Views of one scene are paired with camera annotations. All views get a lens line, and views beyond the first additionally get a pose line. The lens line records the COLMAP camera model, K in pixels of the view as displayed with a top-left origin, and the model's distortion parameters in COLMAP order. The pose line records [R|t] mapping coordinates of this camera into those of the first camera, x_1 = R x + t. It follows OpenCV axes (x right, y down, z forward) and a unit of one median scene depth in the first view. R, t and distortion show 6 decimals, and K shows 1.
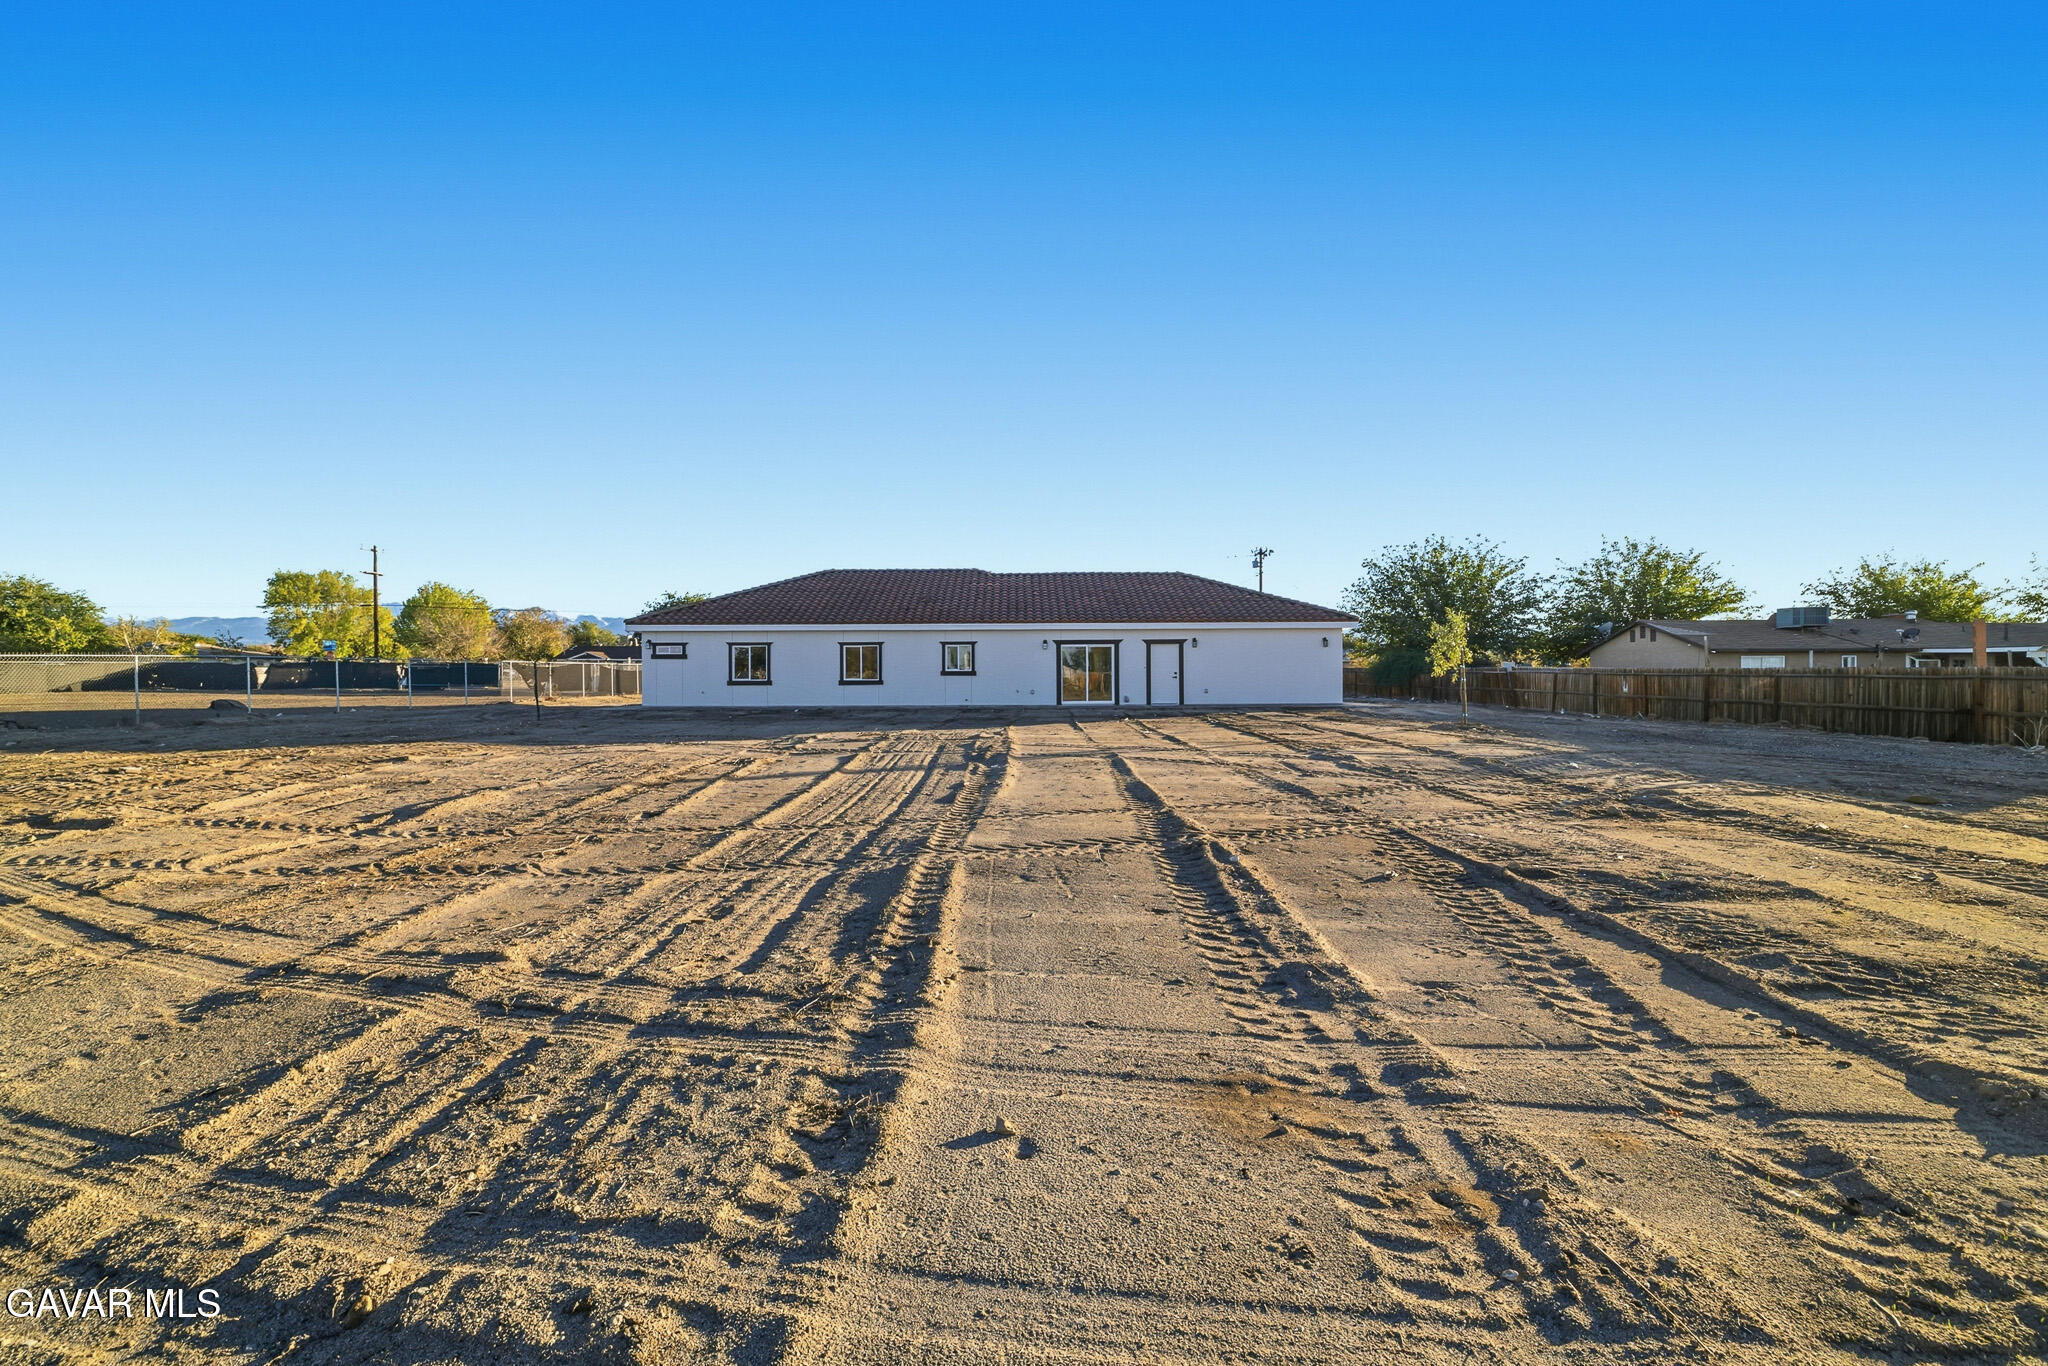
lens RADIAL K [[879.5, 0, 1020.6], [0, 879.5, 677.1], [0, 0, 1]] dist [0.003843, 0.000400]
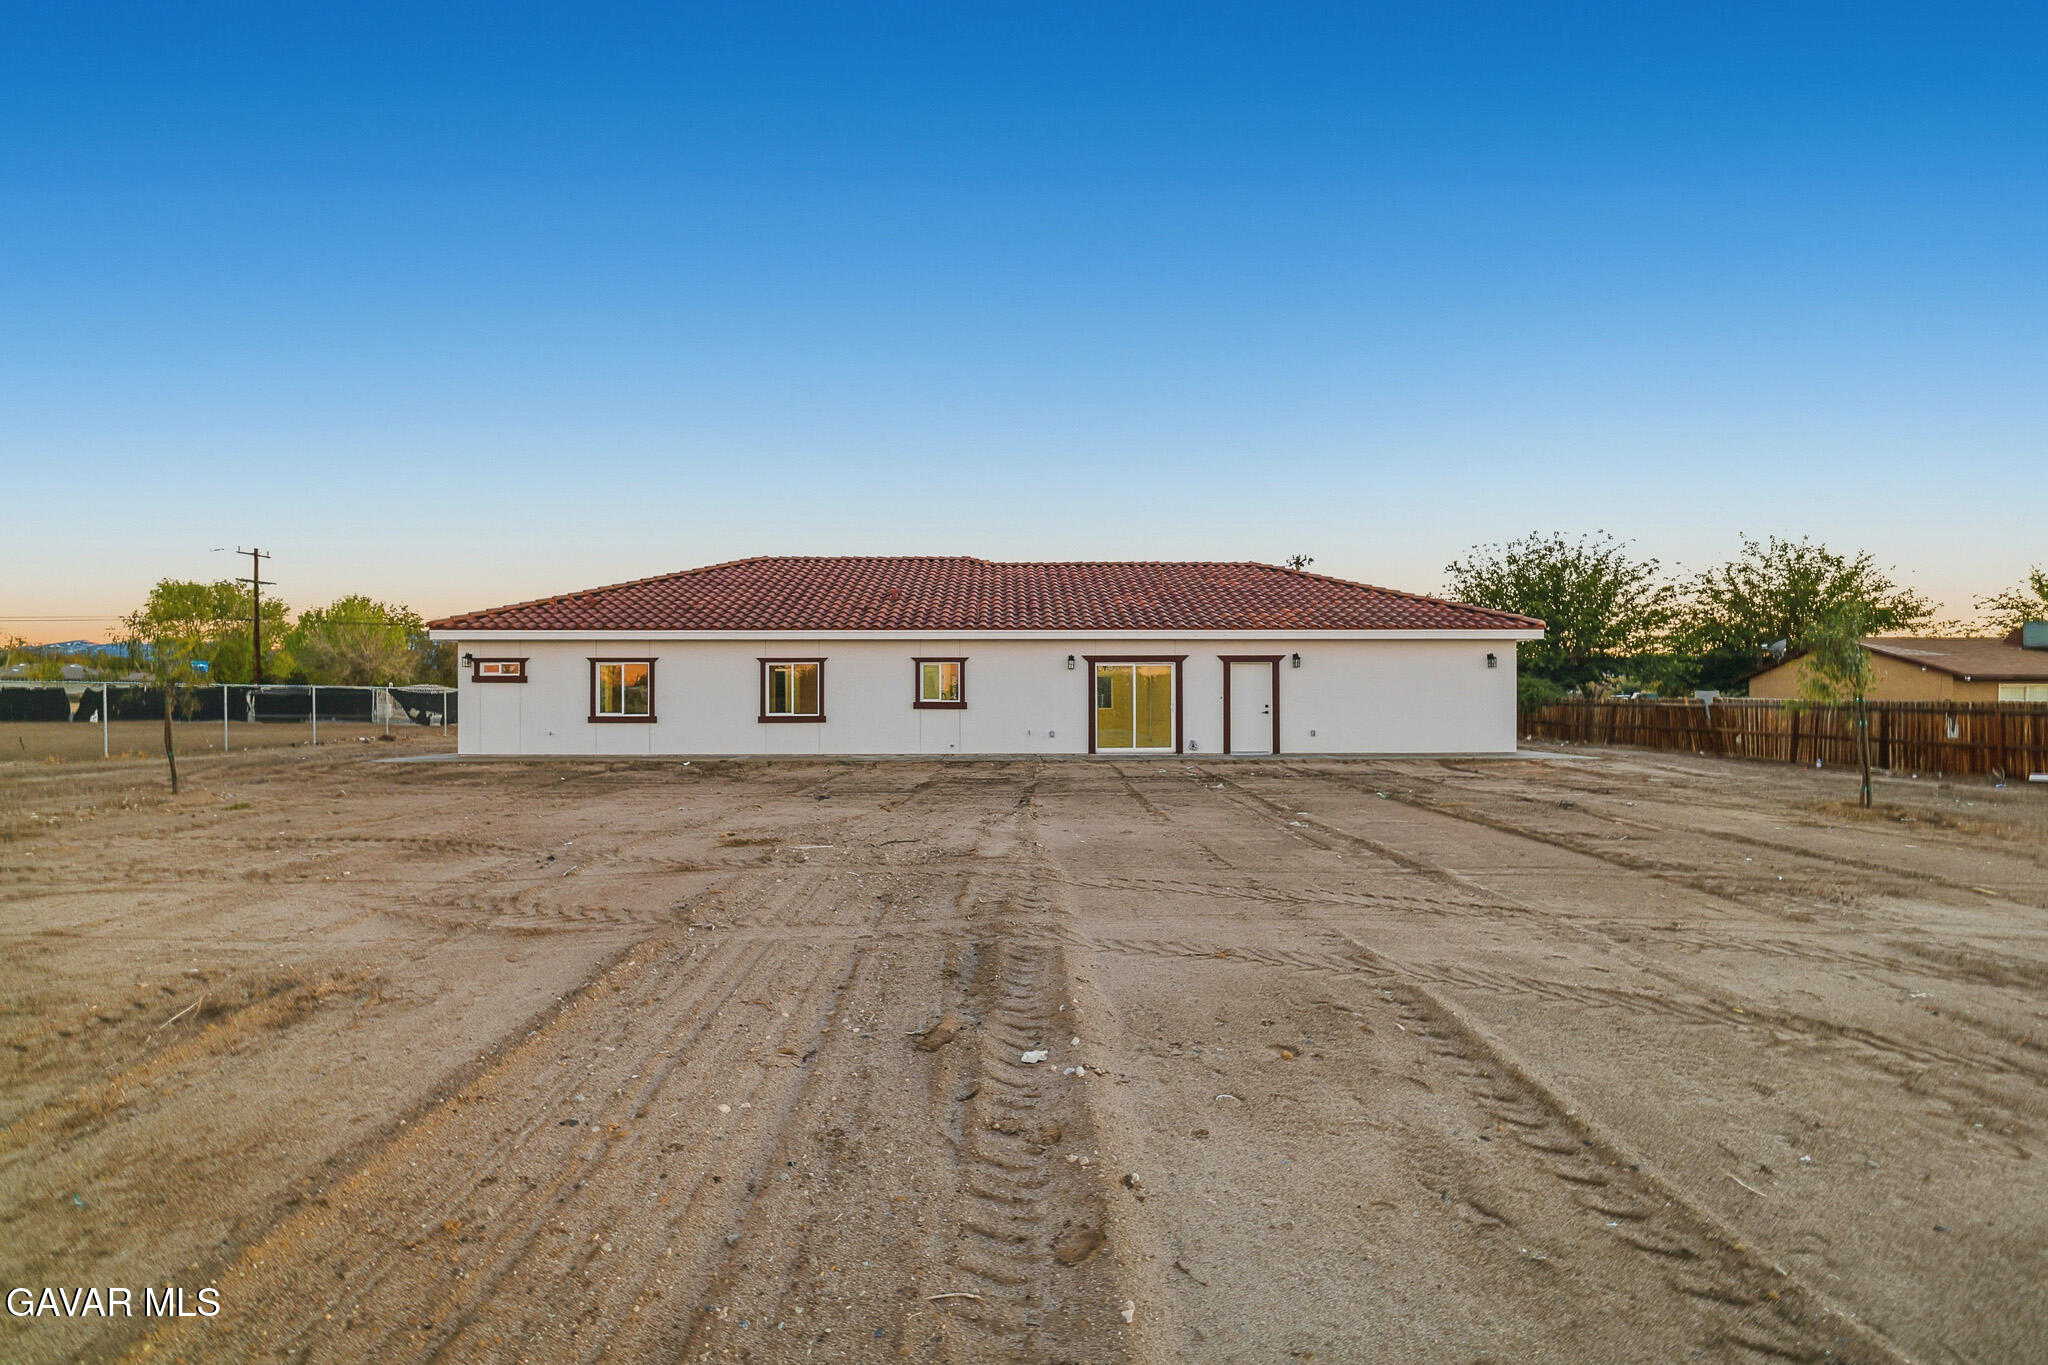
lens RADIAL K [[879.5, 0, 1027.4], [0, 879.5, 691.7], [0, 0, 1]] dist [0.003843, 0.000400]
pose [[0.999863, 0.002938, 0.016284, -0.016016], [-0.002723, 0.999909, -0.013176, -0.006392], [-0.016321, 0.013129, 0.999781, 0.333163]]
